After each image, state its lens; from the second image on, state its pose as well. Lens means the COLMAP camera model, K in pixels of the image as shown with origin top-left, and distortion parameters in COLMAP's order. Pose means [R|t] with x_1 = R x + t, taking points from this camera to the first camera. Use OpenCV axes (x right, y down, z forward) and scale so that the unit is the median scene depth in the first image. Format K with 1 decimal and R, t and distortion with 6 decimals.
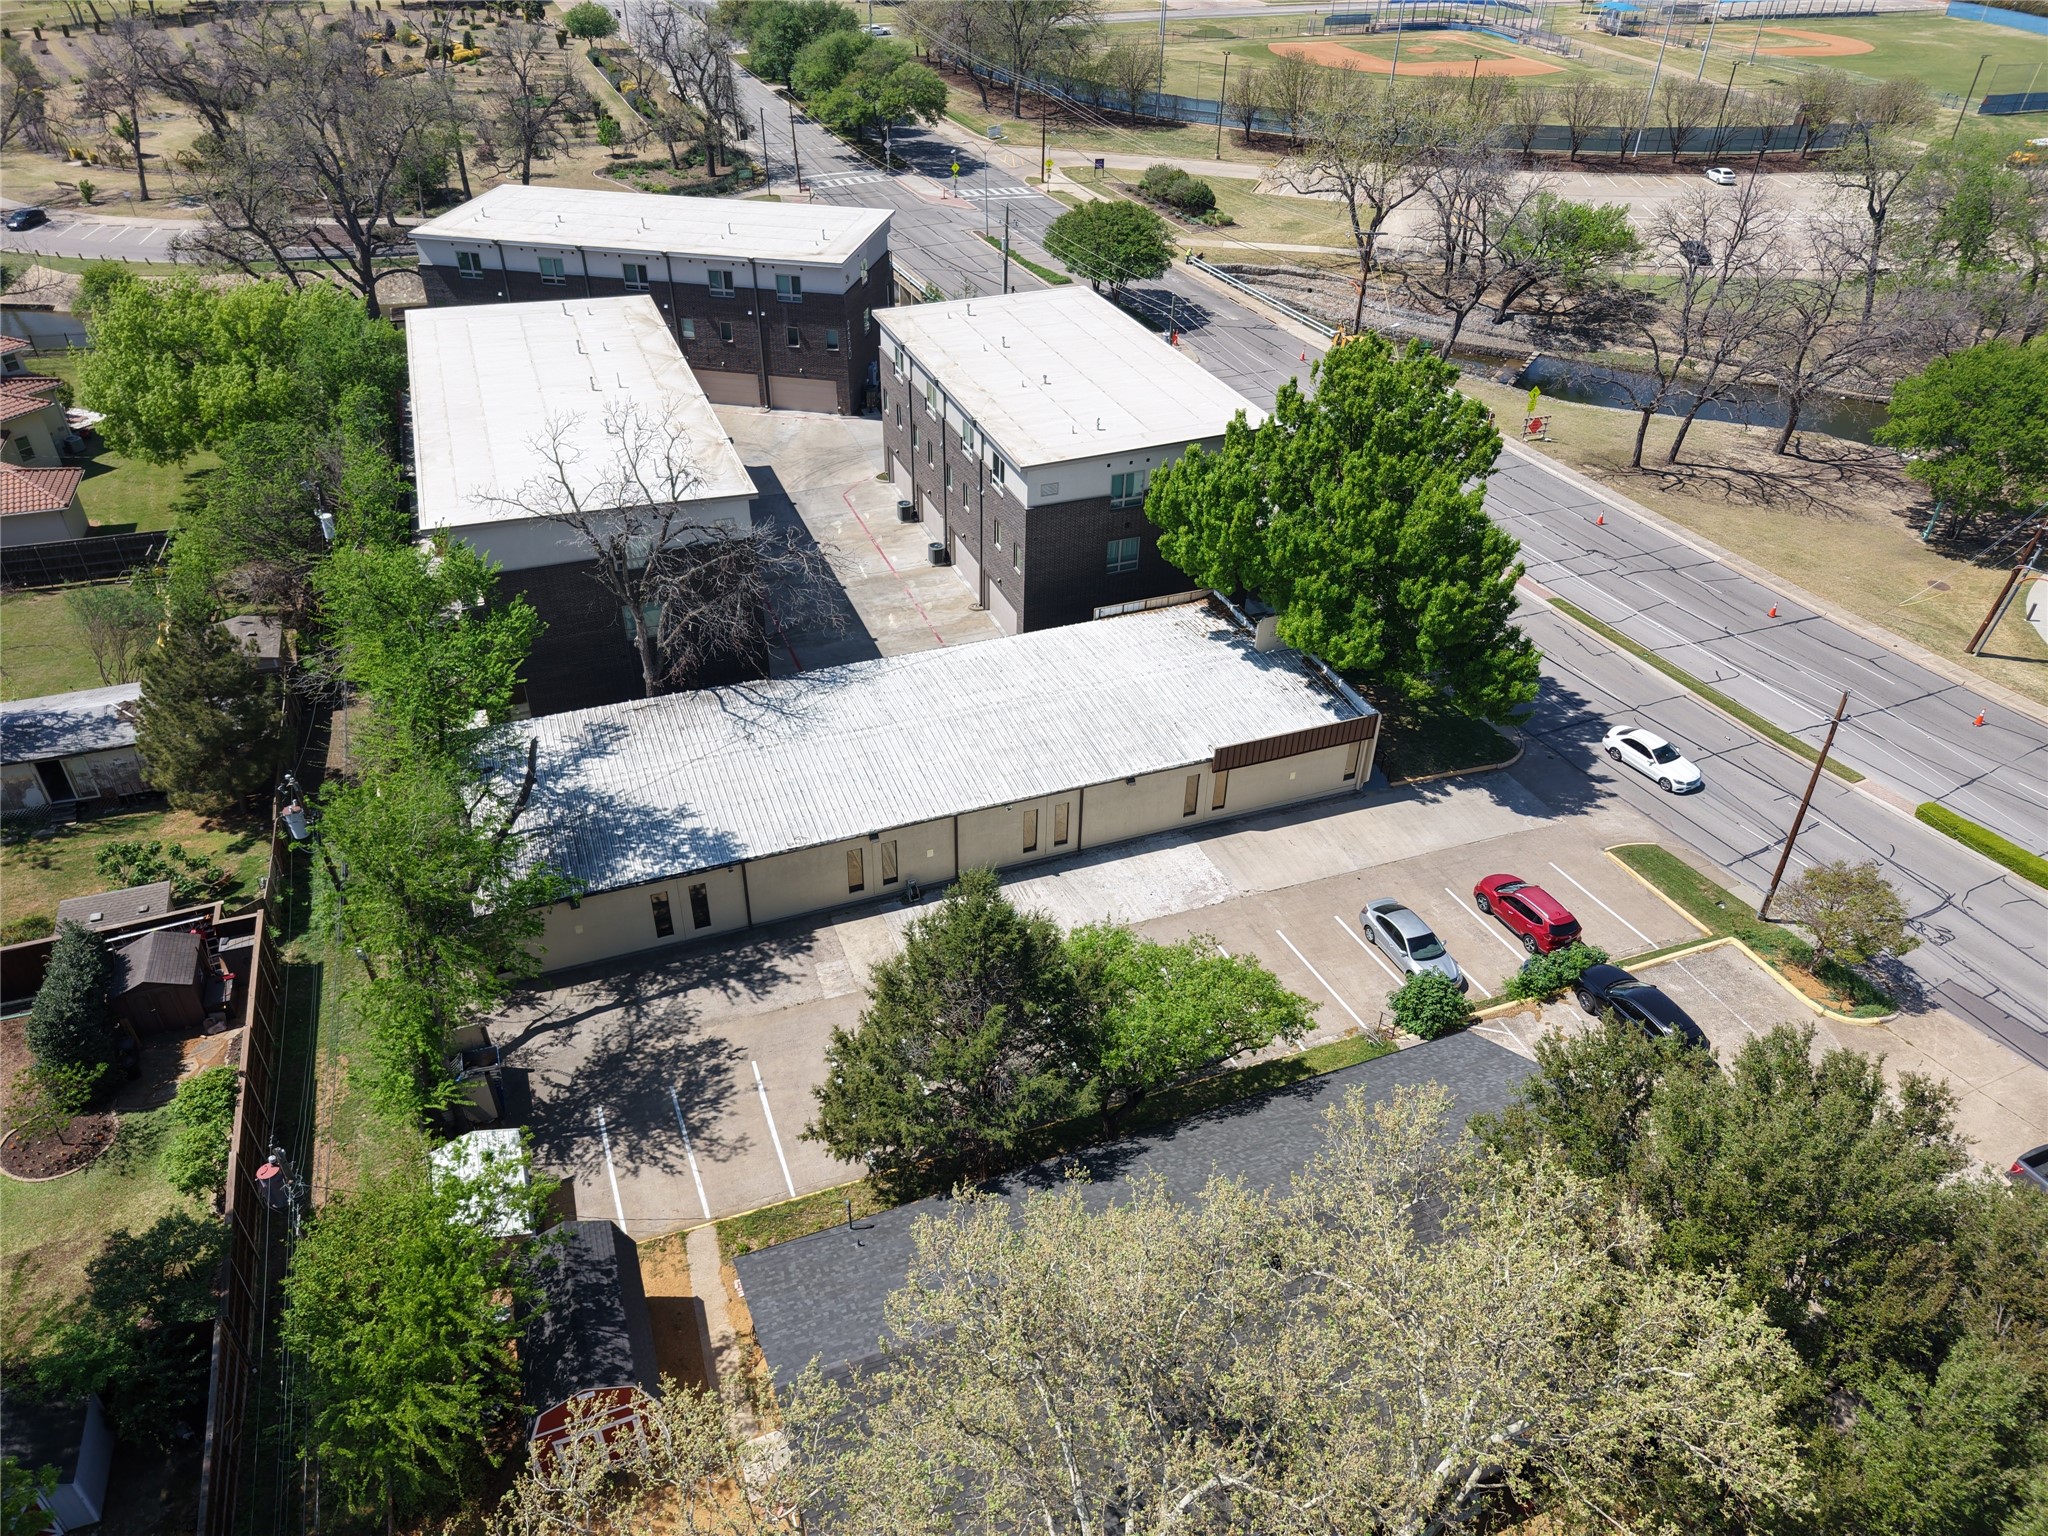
lens RADIAL K [[1367.6, 0, 1017.3], [0, 1367.6, 775.7], [0, 0, 1]] dist [0.012510, -0.010735]
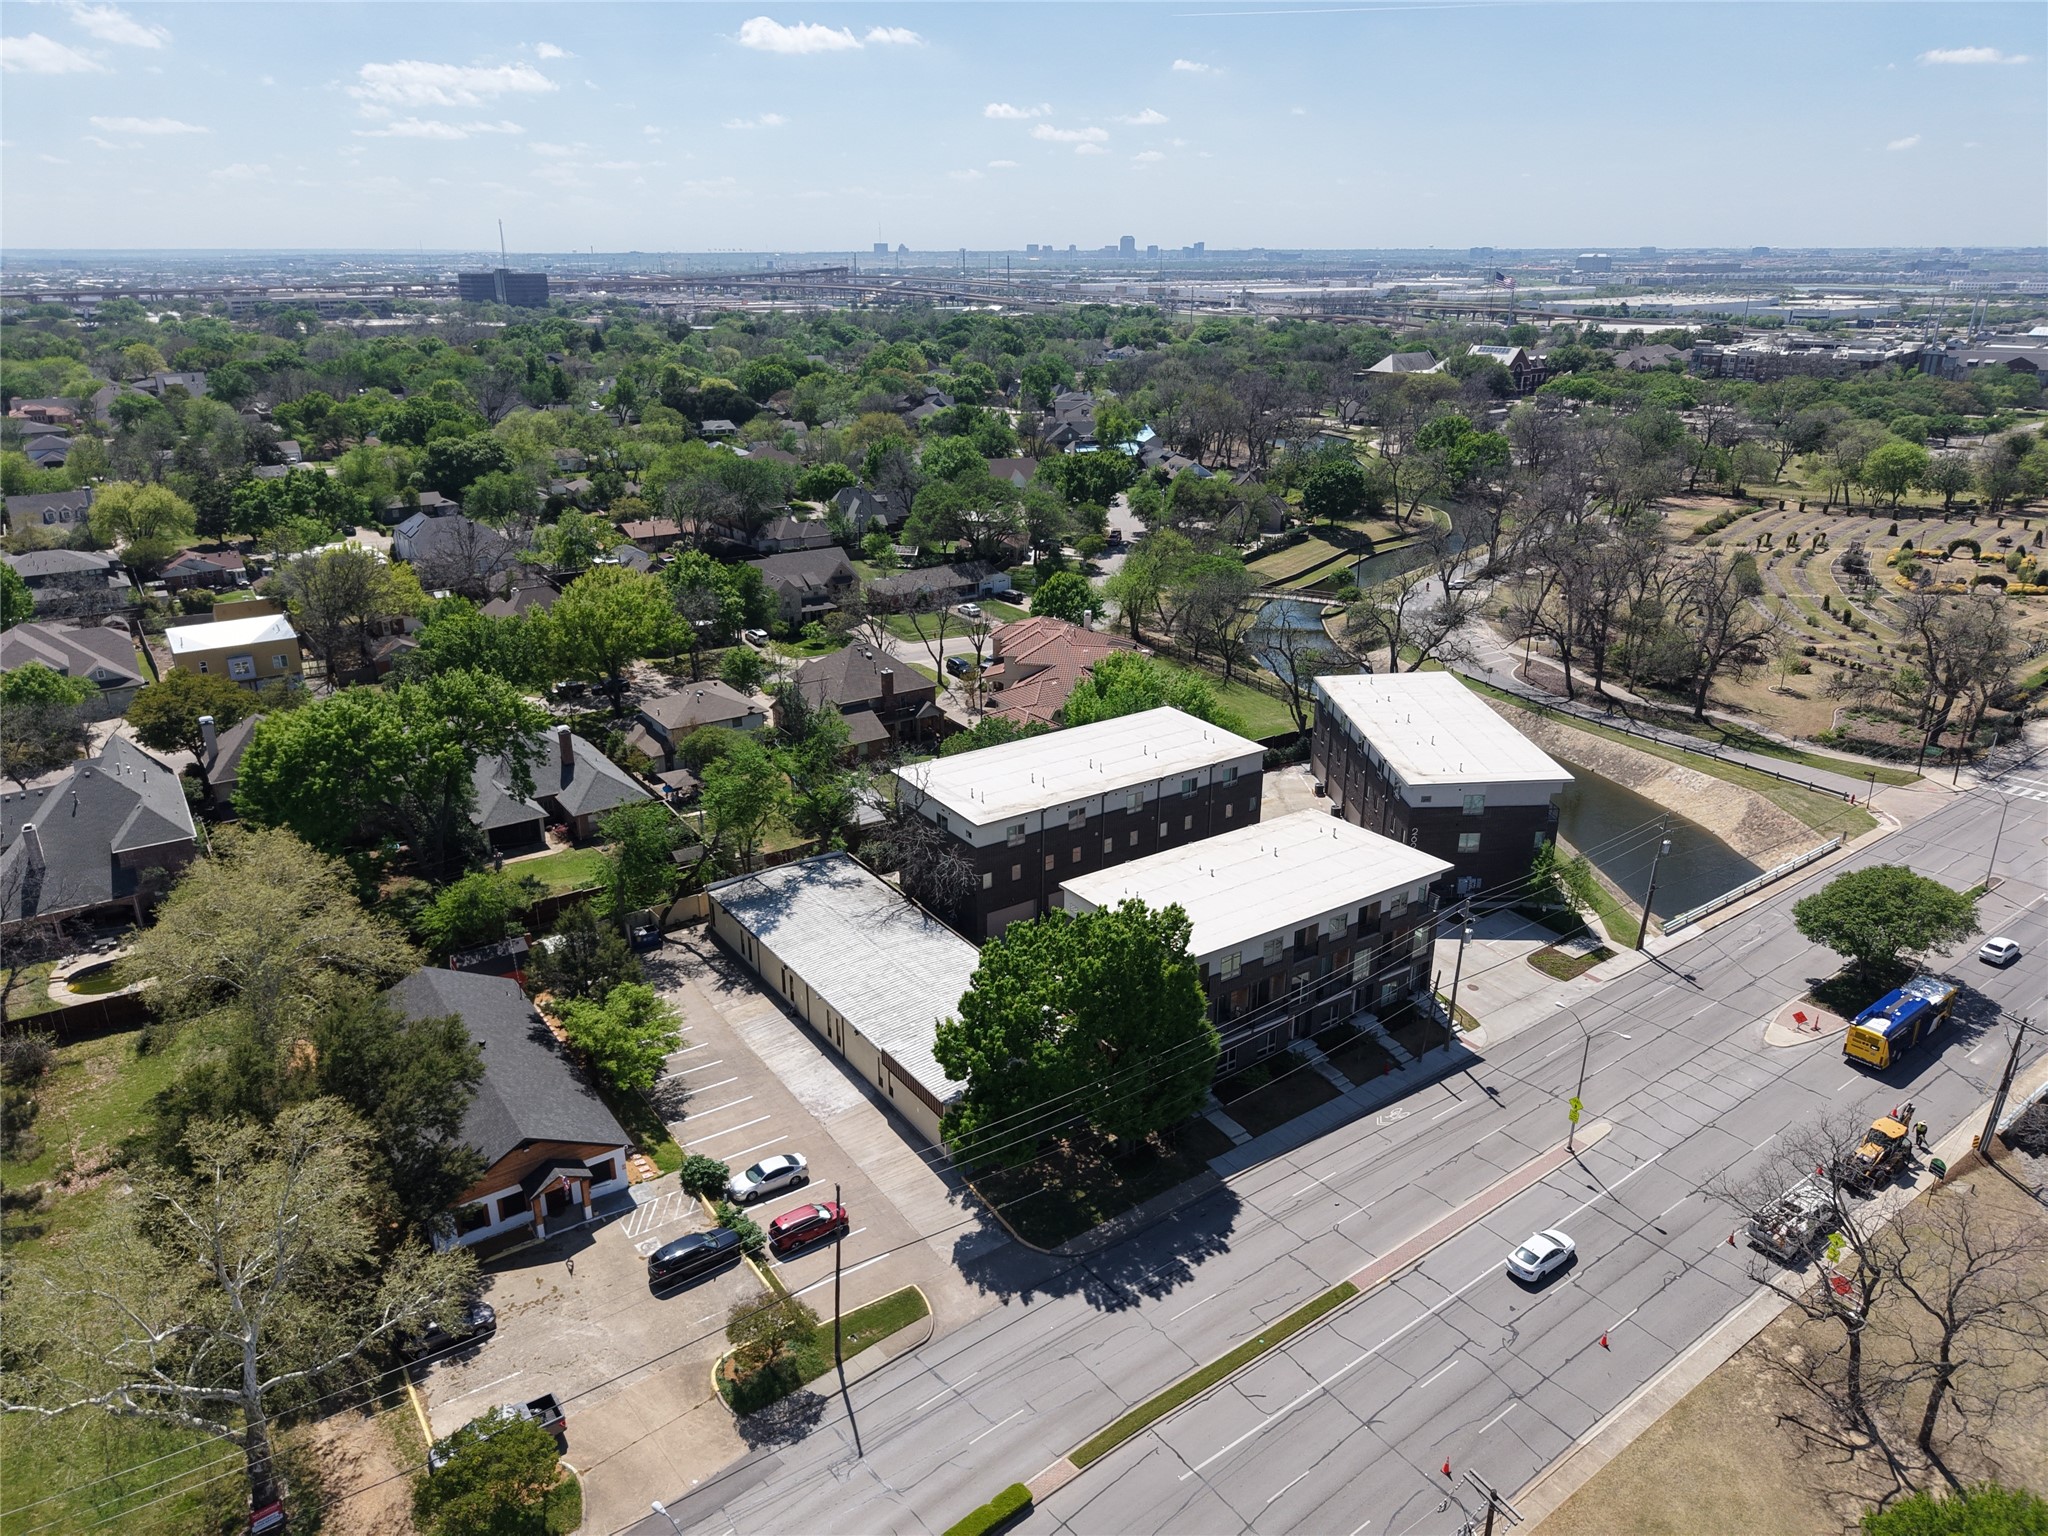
lens RADIAL K [[1367.6, 0, 1029.8], [0, 1367.6, 773.4], [0, 0, 1]] dist [0.012510, -0.010735]
pose [[0.238642, 0.330793, -0.913031, 1.491921], [-0.560013, 0.814993, 0.148902, -0.595576], [0.793370, 0.475775, 0.379740, 0.384647]]
